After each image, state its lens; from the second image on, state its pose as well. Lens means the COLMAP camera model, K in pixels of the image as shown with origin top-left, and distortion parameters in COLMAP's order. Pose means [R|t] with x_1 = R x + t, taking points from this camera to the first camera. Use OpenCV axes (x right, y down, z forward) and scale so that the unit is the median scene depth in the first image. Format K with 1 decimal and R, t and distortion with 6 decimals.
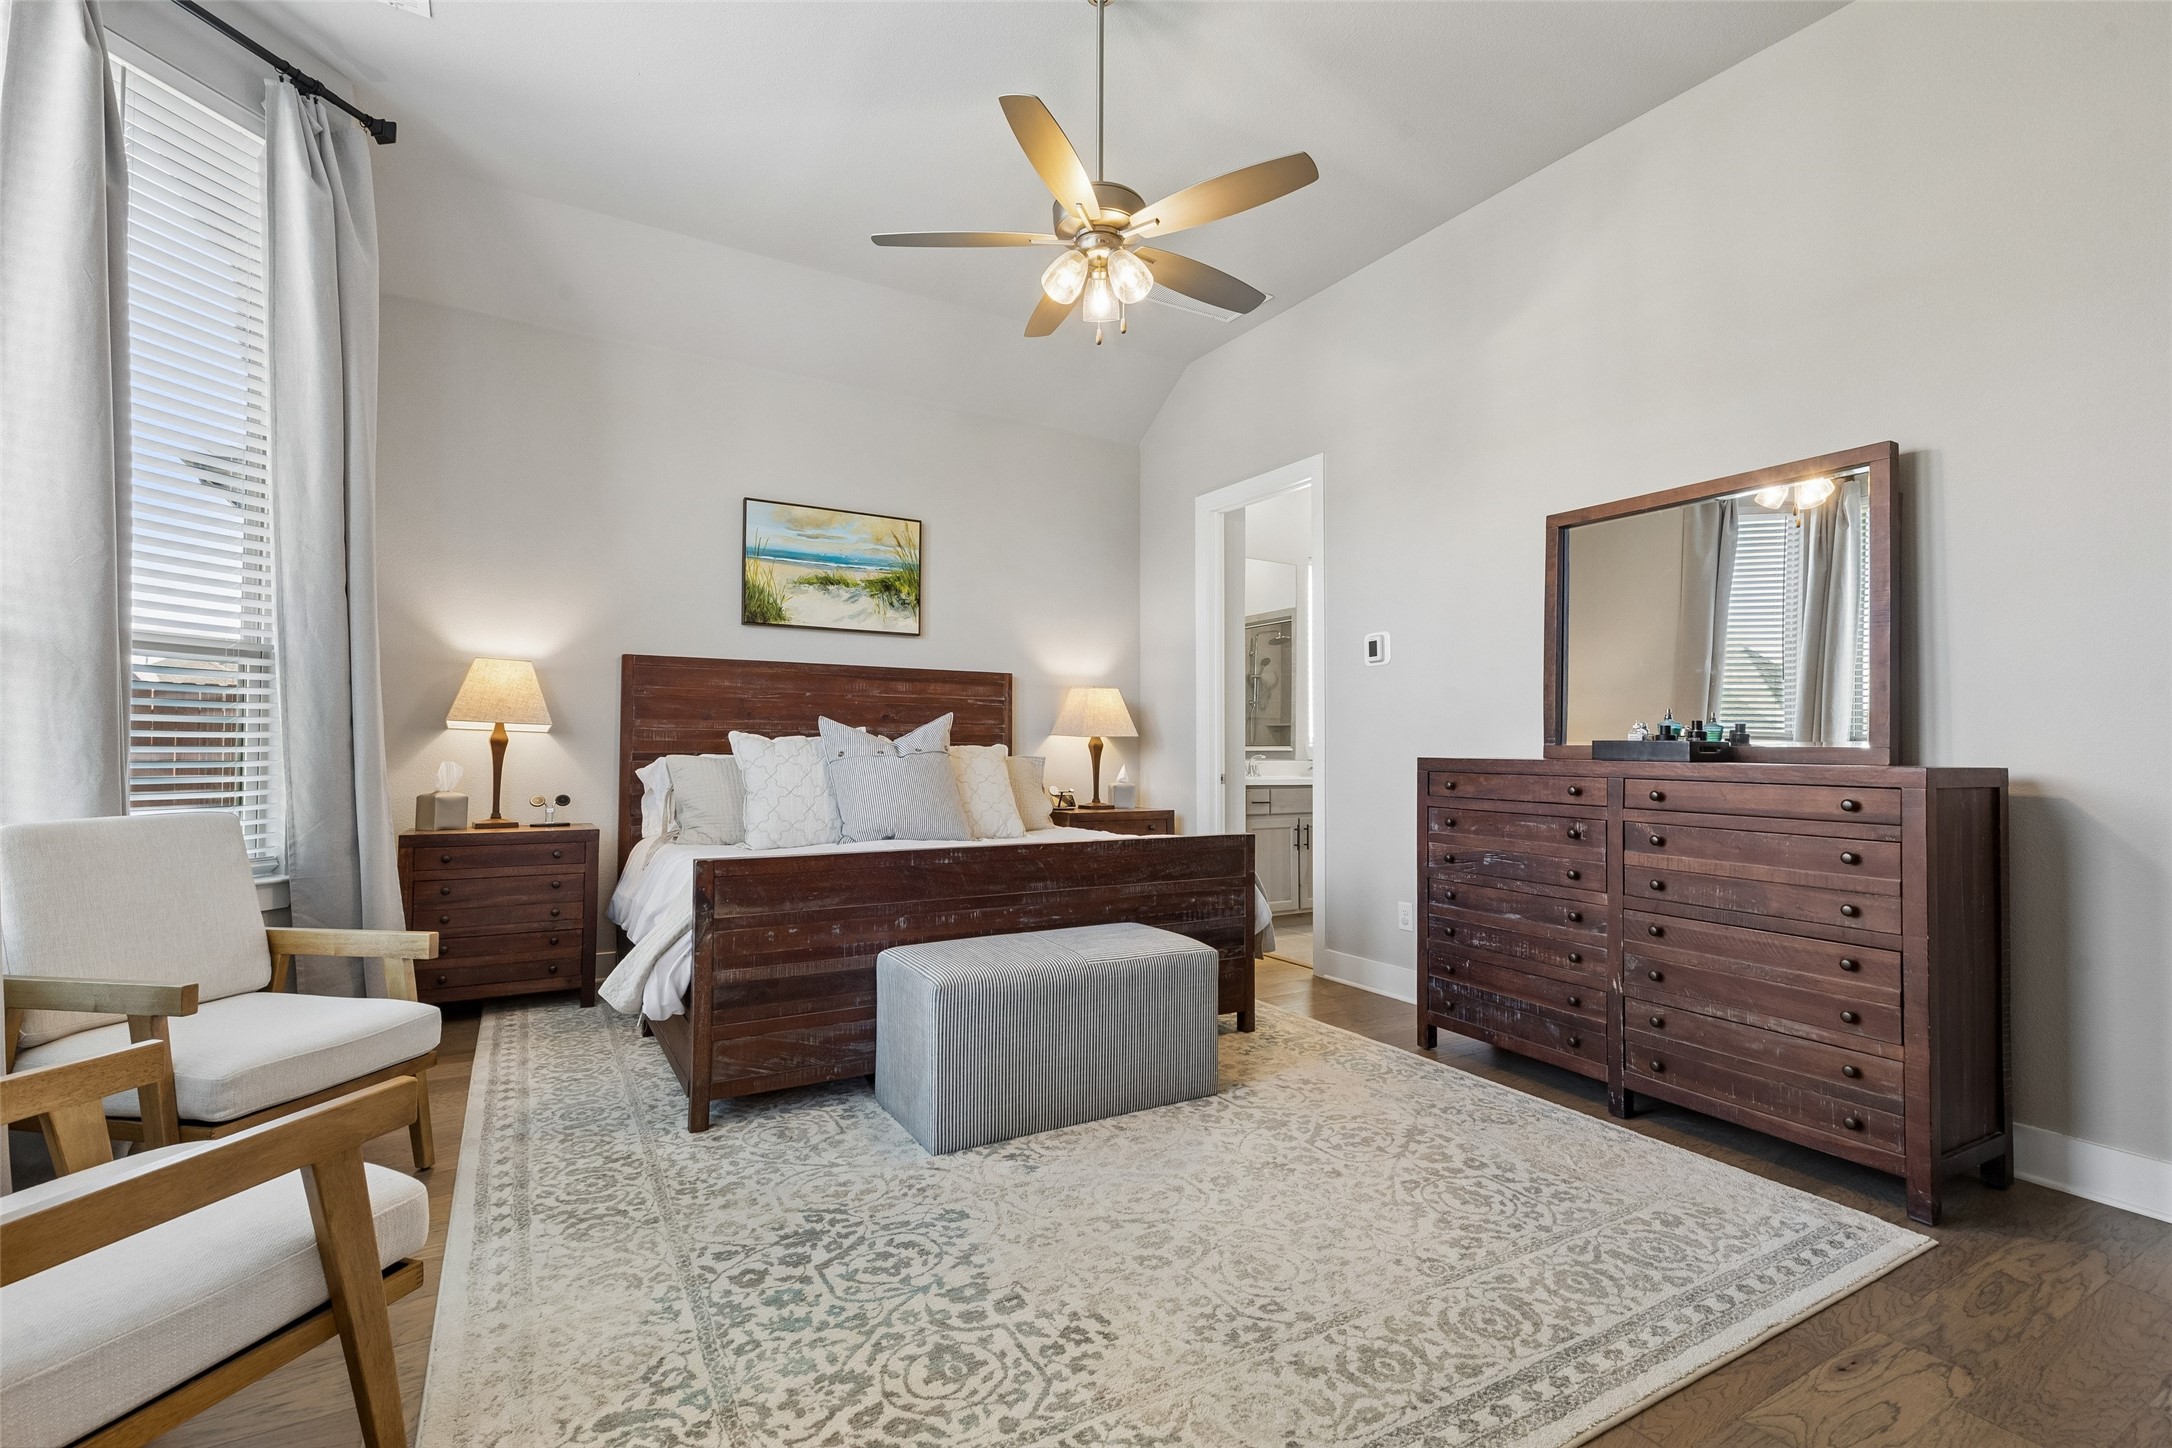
lens RADIAL K [[980.5, 0, 1079.2], [0, 980.5, 708.4], [0, 0, 1]] dist [0.006344, -0.001459]
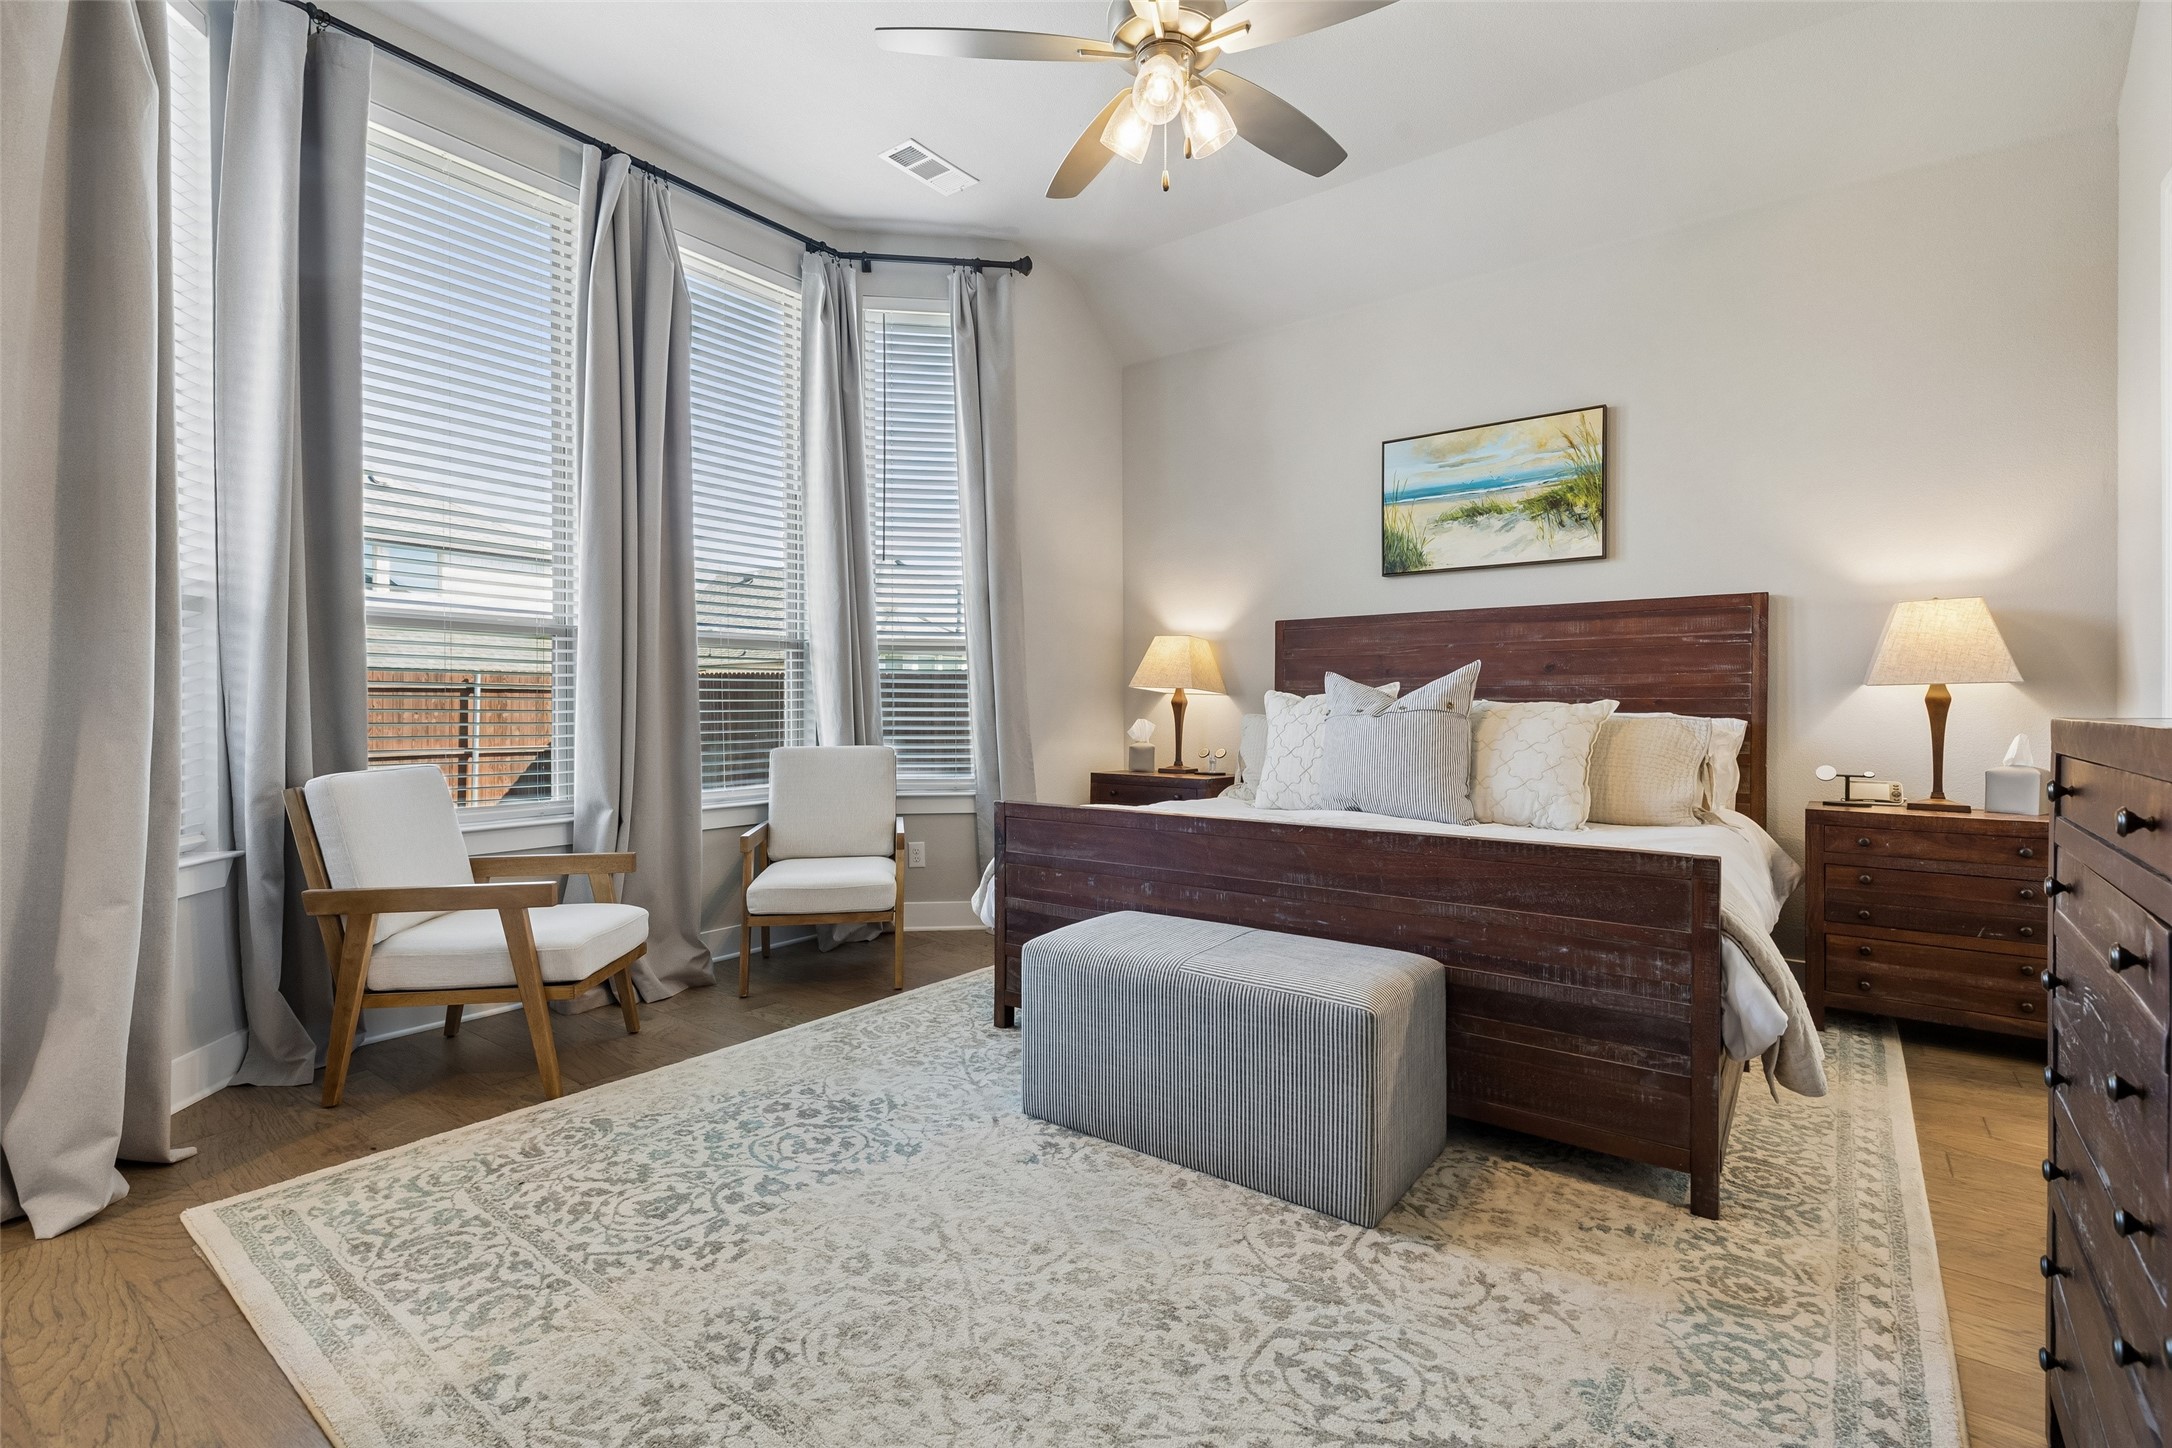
lens RADIAL K [[980.5, 0, 1079.2], [0, 980.5, 708.4], [0, 0, 1]] dist [0.006344, -0.001459]
pose [[0.377335, -0.005455, -0.926061, 0.502949], [0.040278, 0.999133, 0.010526, 0.022979], [0.925201, -0.041271, 0.377228, 0.435790]]
